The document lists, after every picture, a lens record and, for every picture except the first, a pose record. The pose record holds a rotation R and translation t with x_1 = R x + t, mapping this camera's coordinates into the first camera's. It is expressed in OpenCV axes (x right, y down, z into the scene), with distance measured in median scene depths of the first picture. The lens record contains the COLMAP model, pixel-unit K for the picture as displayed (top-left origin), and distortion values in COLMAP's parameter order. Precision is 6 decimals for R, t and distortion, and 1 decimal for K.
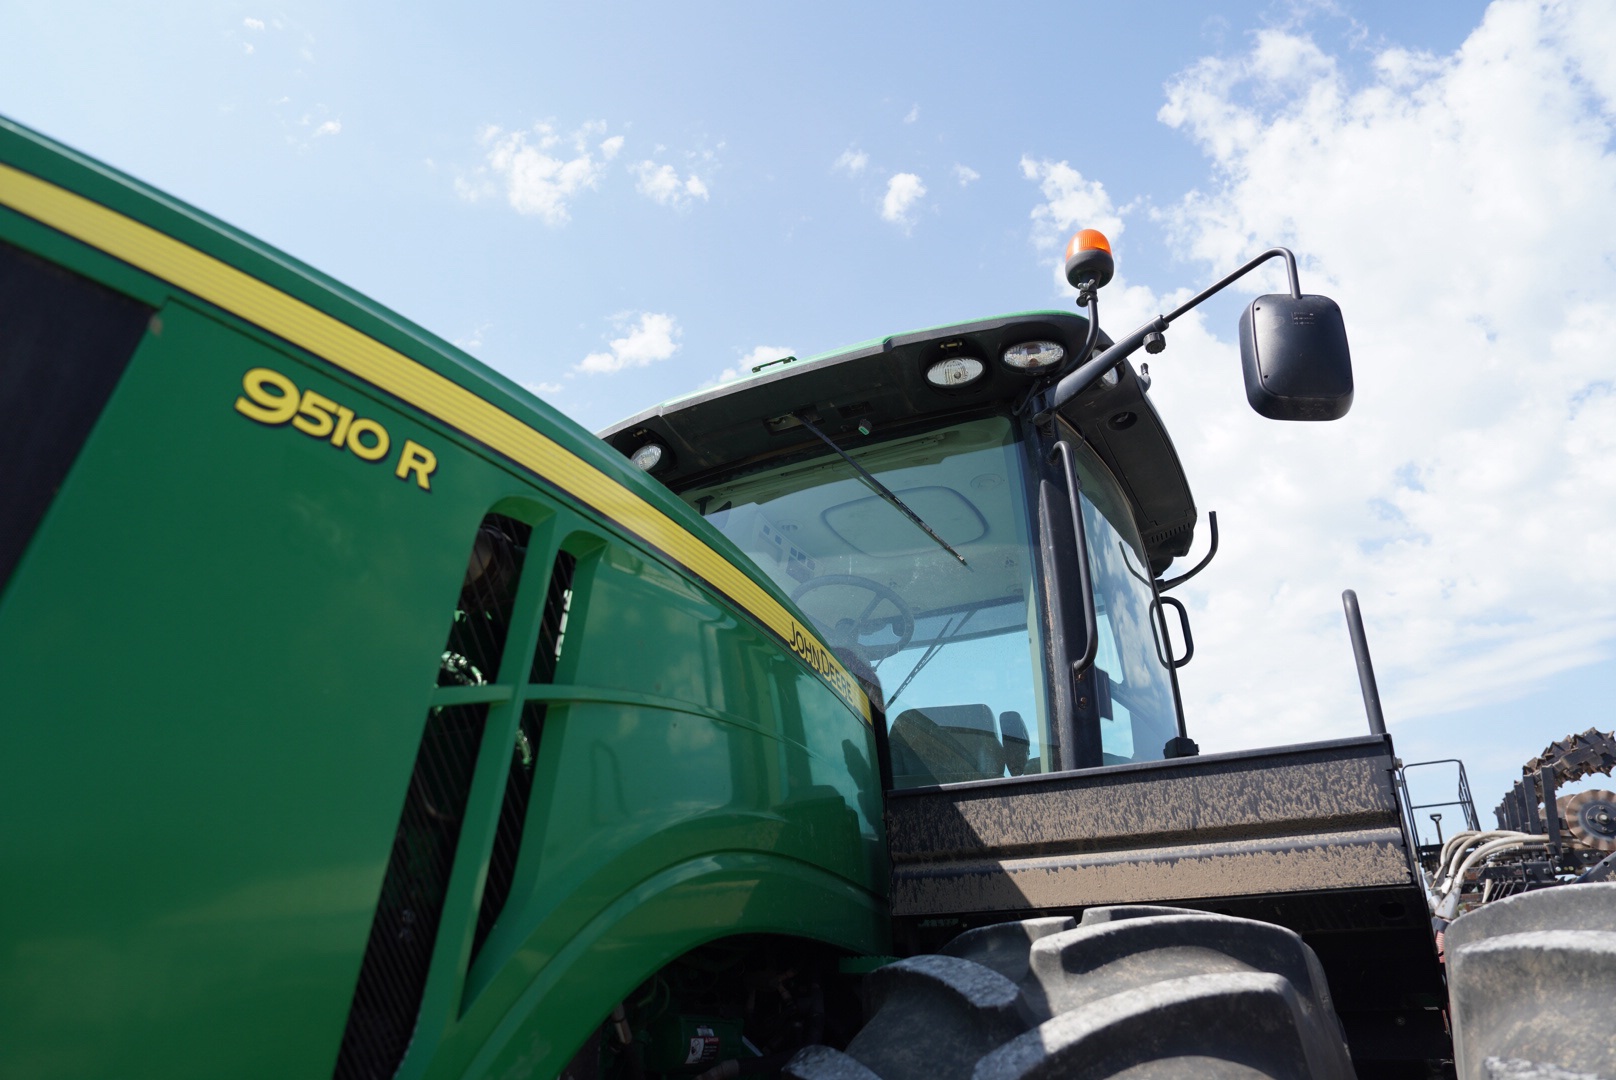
lens RADIAL K [[1112.0, 0, 804.1], [0, 1112.0, 546.4], [0, 0, 1]] dist [-0.120090, 0.098827]
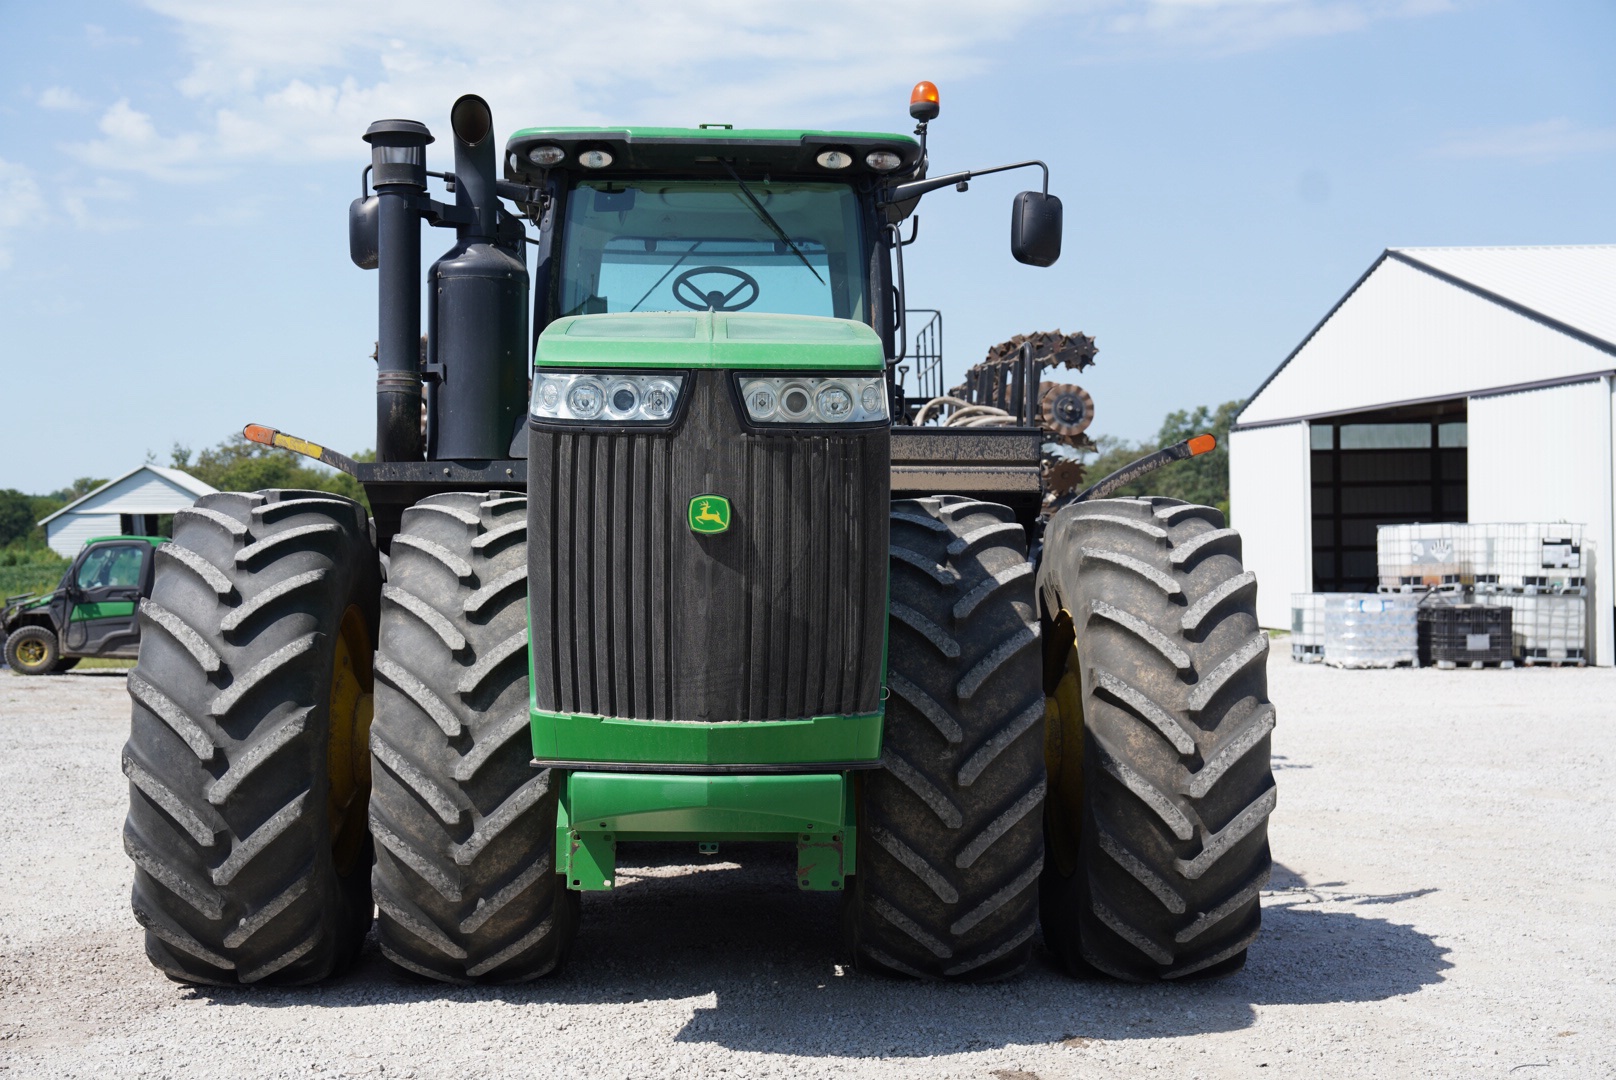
lens RADIAL K [[2071.8, 0, 803.6], [0, 2071.8, 560.1], [0, 0, 1]] dist [0.094617, 0.019217]
pose [[0.859410, 0.011785, 0.511151, -2.061279], [-0.209725, 0.919883, 0.331406, -0.885618], [-0.466293, -0.392015, 0.793029, -2.276189]]
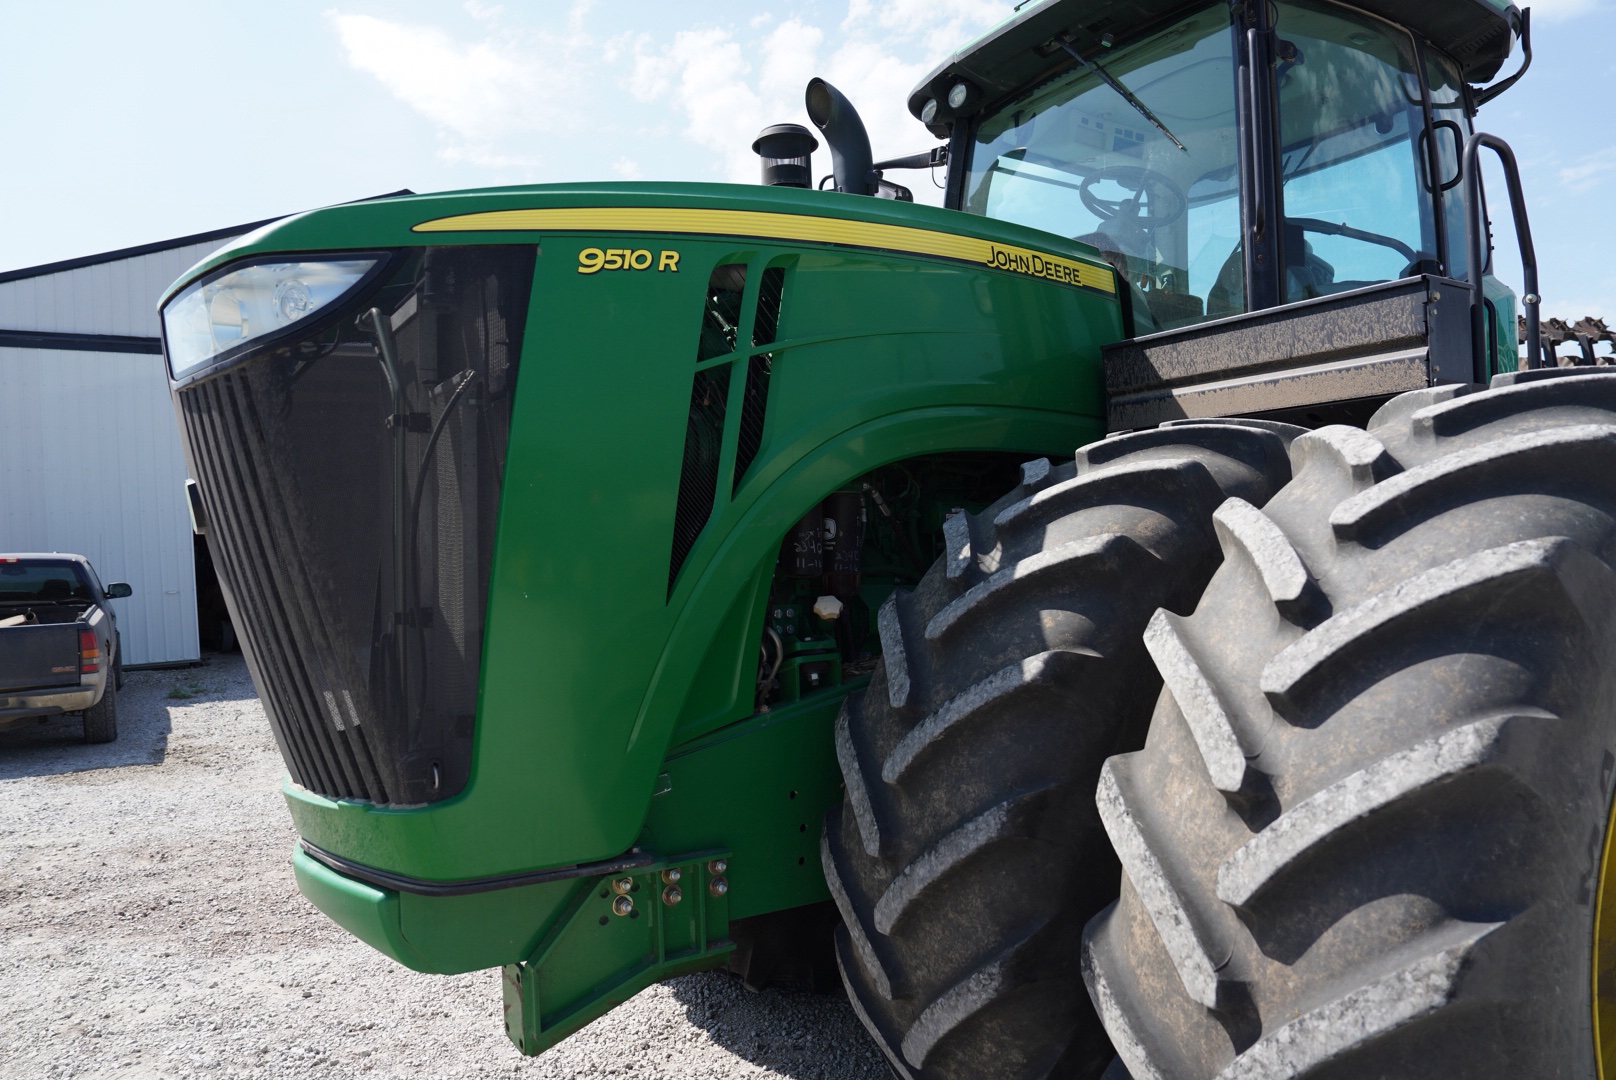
lens RADIAL K [[1112.0, 0, 804.1], [0, 1112.0, 546.4], [0, 0, 1]] dist [-0.120090, 0.098827]
pose [[0.865851, -0.029124, -0.499453, 0.509117], [0.230797, 0.908983, 0.347106, -0.138775], [0.443885, -0.415815, 0.793766, -0.446654]]
